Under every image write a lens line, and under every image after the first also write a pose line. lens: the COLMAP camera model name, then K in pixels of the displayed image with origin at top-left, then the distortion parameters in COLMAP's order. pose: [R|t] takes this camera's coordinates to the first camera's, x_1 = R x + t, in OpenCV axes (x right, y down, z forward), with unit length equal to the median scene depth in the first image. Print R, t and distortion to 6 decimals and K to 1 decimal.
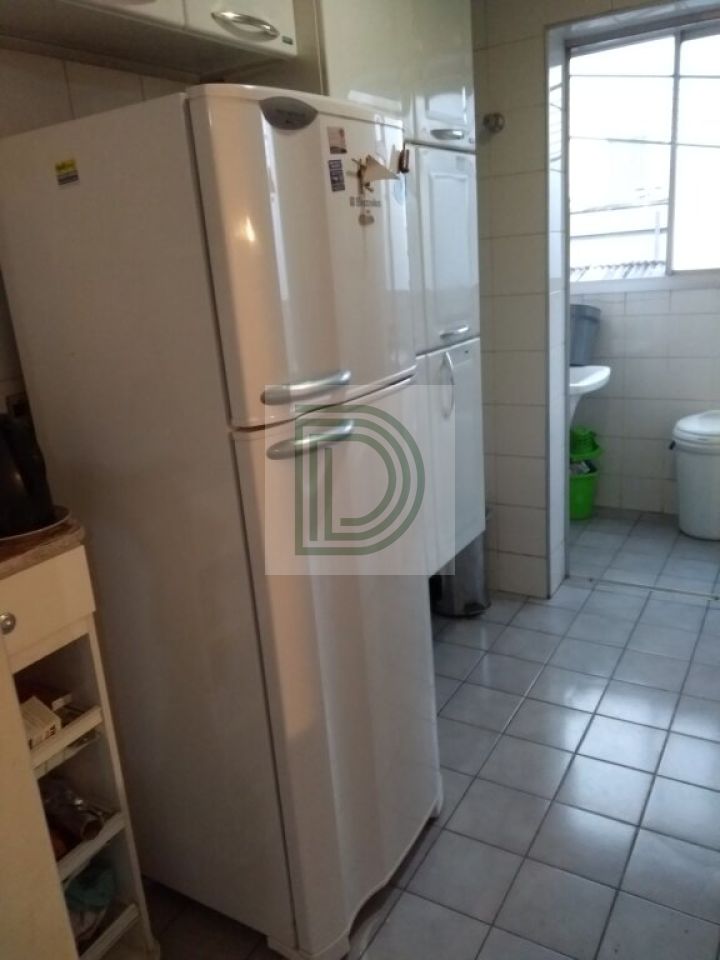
lens RADIAL K [[739.0, 0, 360.0], [0, 739.0, 480.0], [0, 0, 1]] dist [0.089747, -0.114333]
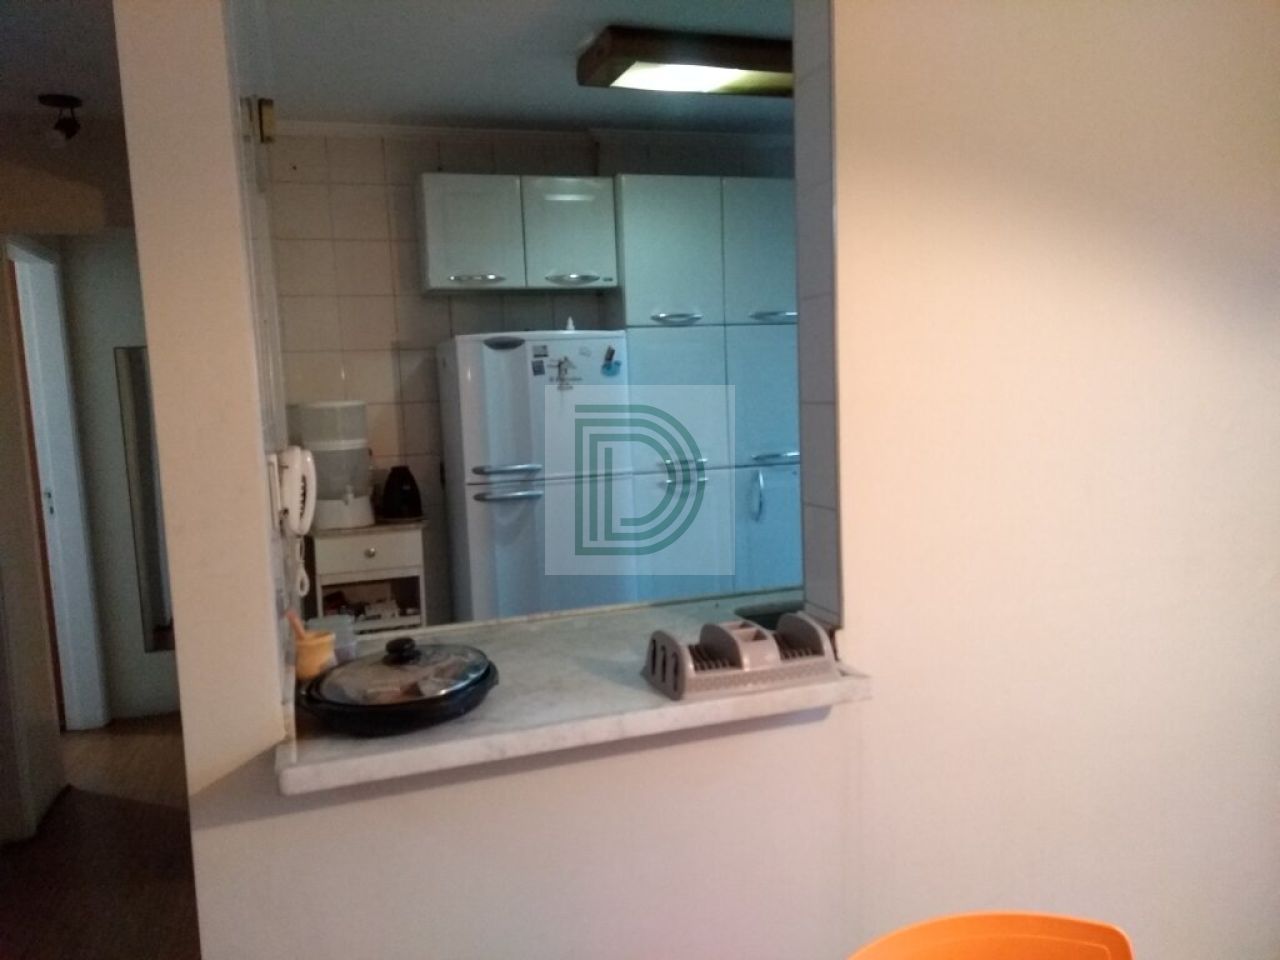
lens RADIAL K [[985.3, 0, 638.8], [0, 985.3, 484.6], [0, 0, 1]] dist [0.089747, -0.114333]
pose [[0.761930, 0.127750, -0.634935, 1.049021], [-0.211852, 0.975583, -0.057935, -0.004482], [0.612031, 0.178655, 0.770390, -0.449874]]
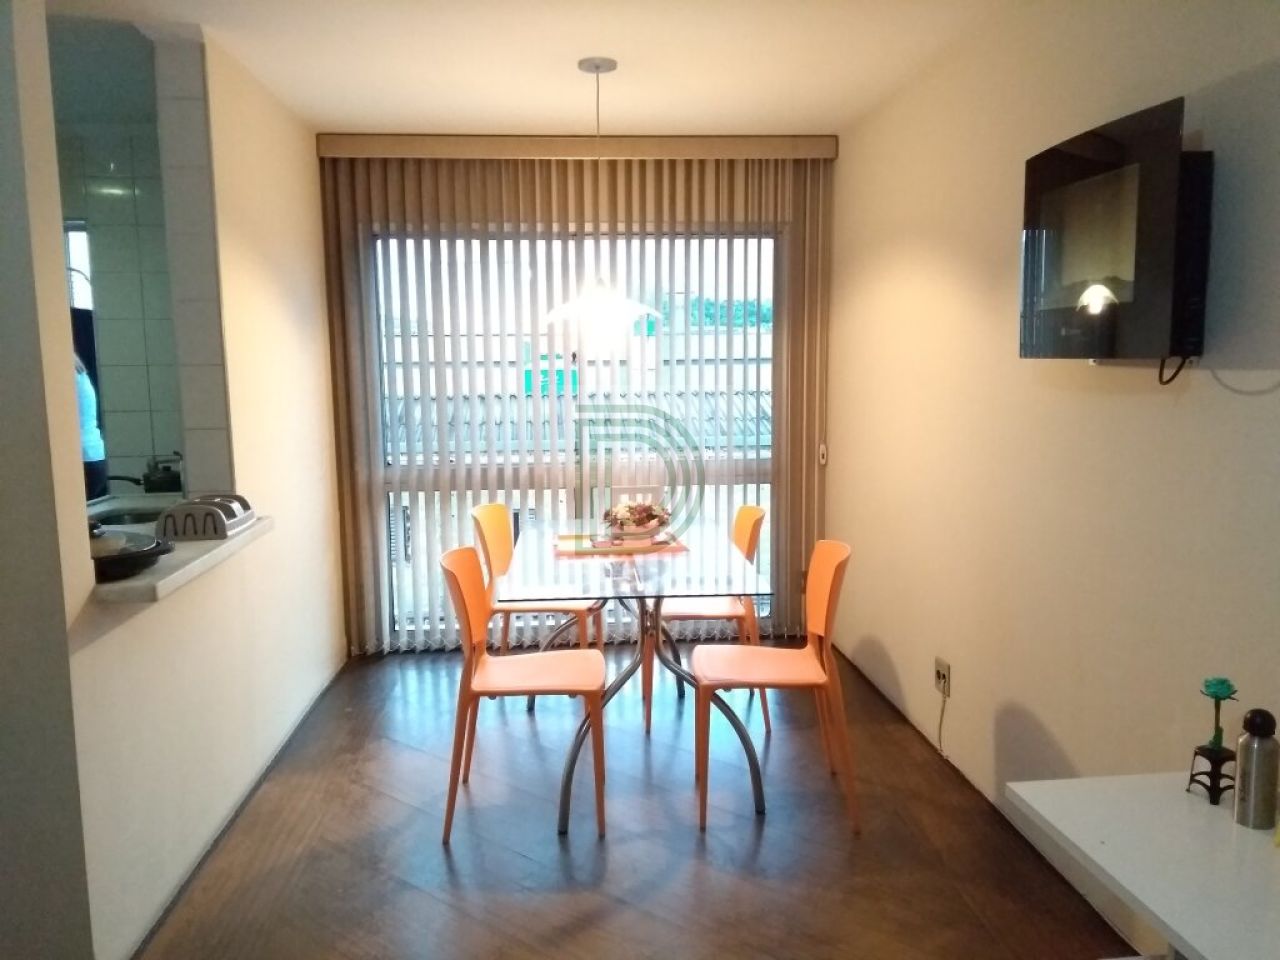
lens RADIAL K [[992.1, 0, 635.6], [0, 992.1, 485.5], [0, 0, 1]] dist [0.098419, -0.125378]
pose [[0.799398, -0.000794, 0.600801, 0.252348], [0.118203, 0.980662, -0.155978, 0.307242], [-0.589060, 0.195705, 0.784033, -1.145109]]
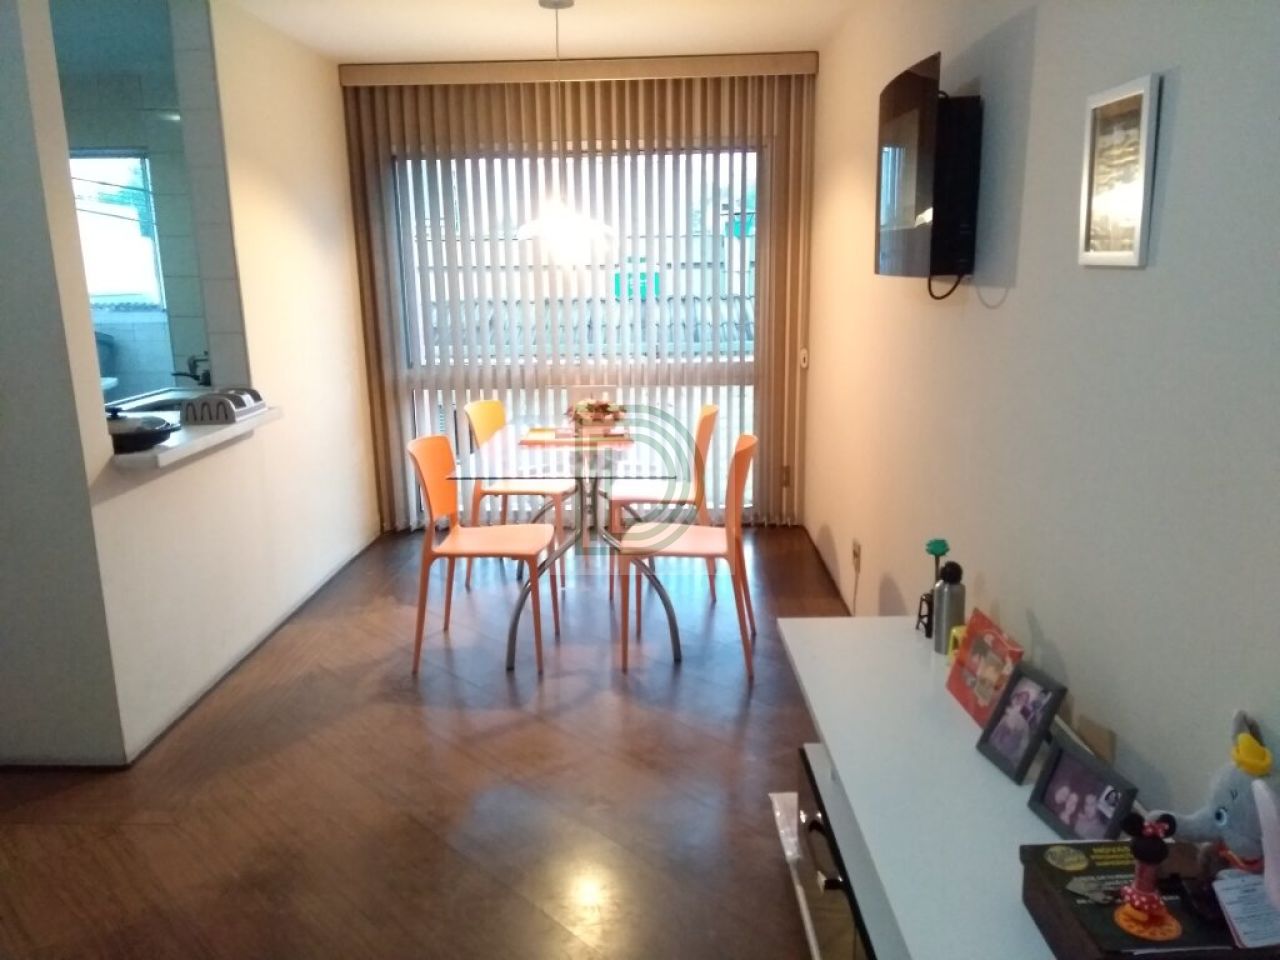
lens RADIAL K [[985.3, 0, 638.8], [0, 985.3, 484.6], [0, 0, 1]] dist [0.089747, -0.114333]
pose [[0.860187, -0.042933, 0.508169, 0.351217], [0.092259, 0.993109, -0.072266, 0.378104], [-0.501564, 0.109045, 0.858220, -1.466843]]
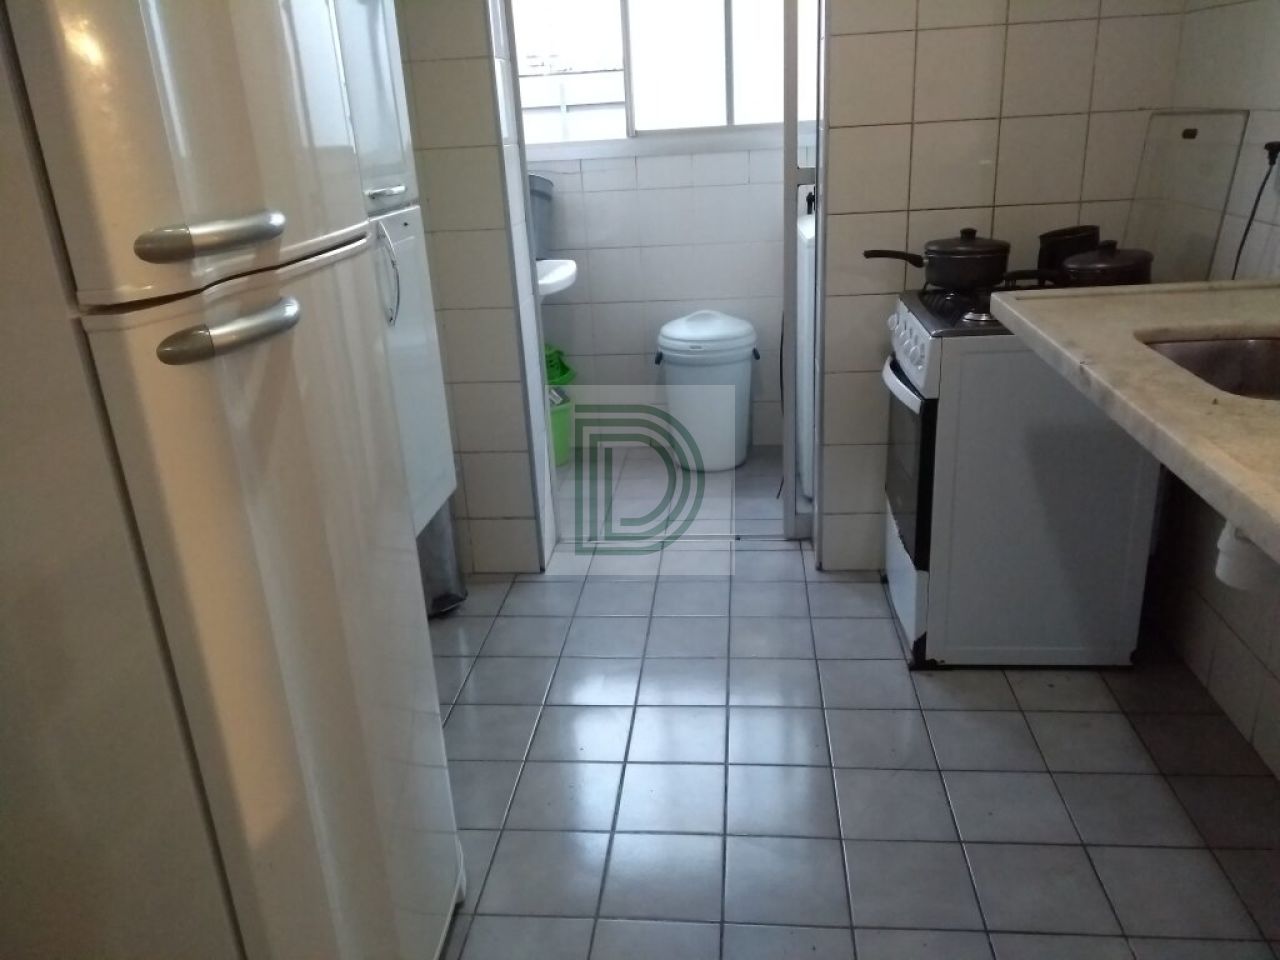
lens RADIAL K [[985.3, 0, 638.8], [0, 985.3, 484.6], [0, 0, 1]] dist [0.089747, -0.114333]
pose [[0.906901, -0.118572, 0.404315, -0.060582], [0.100941, 0.992784, 0.064733, 0.025930], [-0.409073, -0.017894, 0.912326, 0.093445]]
